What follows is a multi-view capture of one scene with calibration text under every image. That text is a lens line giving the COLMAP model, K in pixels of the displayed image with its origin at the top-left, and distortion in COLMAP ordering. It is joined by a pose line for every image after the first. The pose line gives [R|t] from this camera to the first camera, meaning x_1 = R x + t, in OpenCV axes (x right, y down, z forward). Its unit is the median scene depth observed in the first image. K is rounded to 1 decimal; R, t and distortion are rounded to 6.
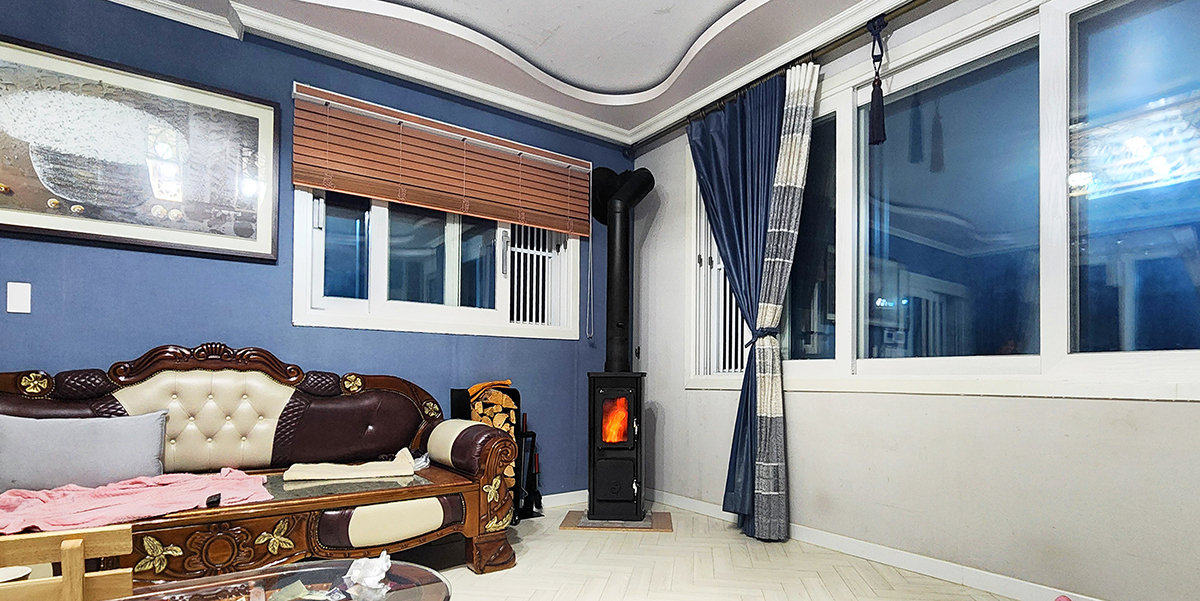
lens RADIAL K [[596.0, 0, 600.9], [0, 596.0, 362.2], [0, 0, 1]] dist [0.000443, -0.000655]
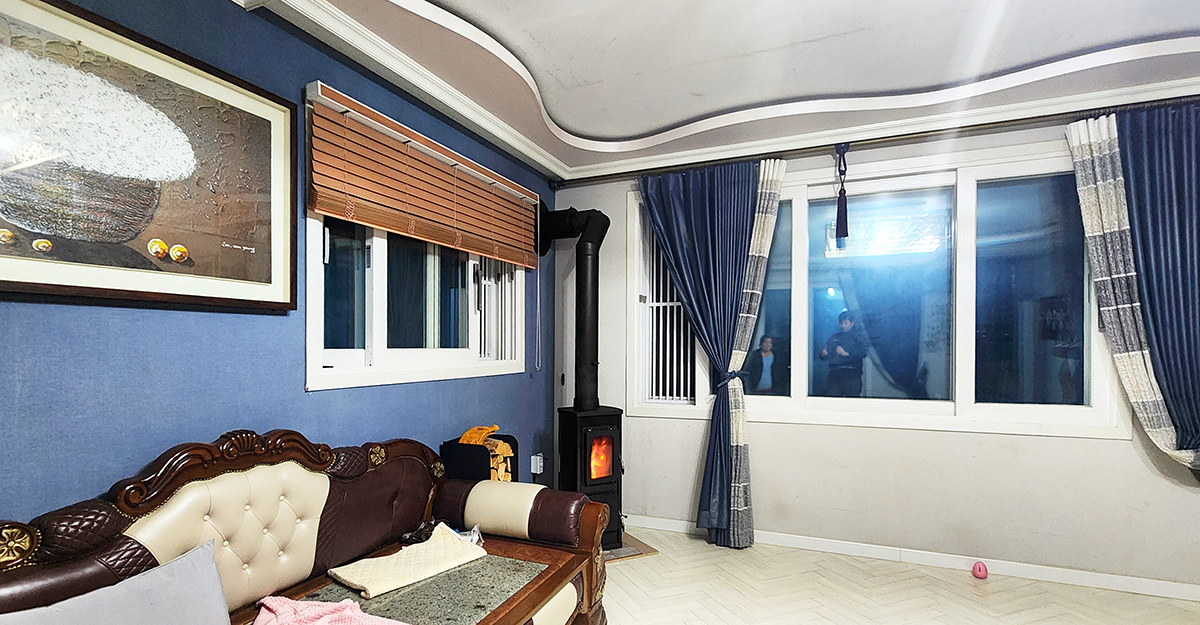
lens RADIAL K [[568.9, 0, 569.6], [0, 568.9, 348.5], [0, 0, 1]] dist [-0.001266, 0.000030]
pose [[0.871446, -0.023182, 0.489942, -0.567969], [0.012846, 0.999619, 0.024449, -0.129291], [-0.490322, -0.015012, 0.871412, 0.181215]]
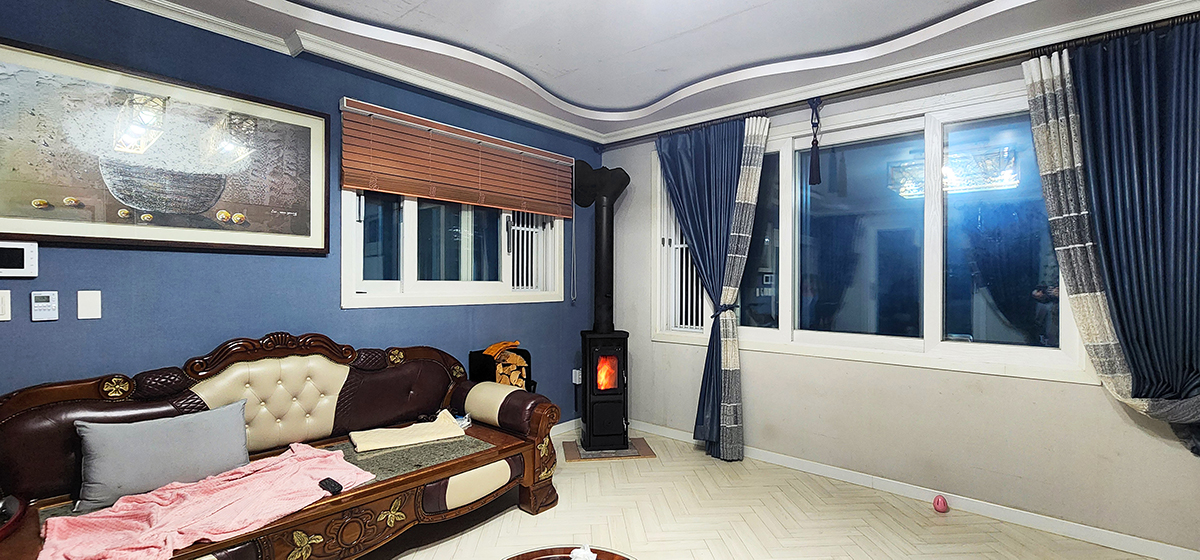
lens RADIAL K [[509.2, 0, 617.9], [0, 509.2, 283.9], [0, 0, 1]] dist [0.000219, 0.000145]
pose [[0.972529, -0.010632, 0.232539, -0.225103], [0.005523, 0.999729, 0.022611, -0.126603], [-0.232716, -0.020705, 0.972324, -0.064873]]
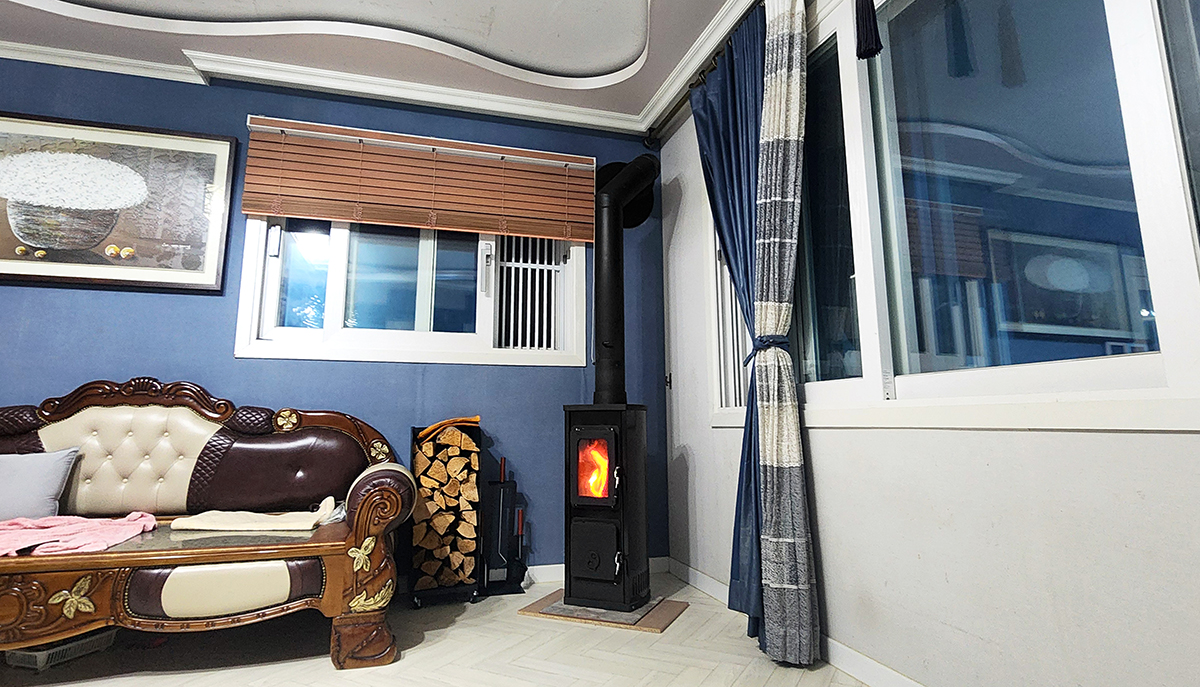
lens RADIAL K [[632.3, 0, 591.3], [0, 632.3, 302.2], [0, 0, 1]] dist [-0.002667, 0.000047]
pose [[0.939913, -0.072977, -0.333525, 0.343971], [0.016133, 0.985291, -0.170122, 0.029924], [0.341034, 0.154519, 0.927265, 0.246054]]
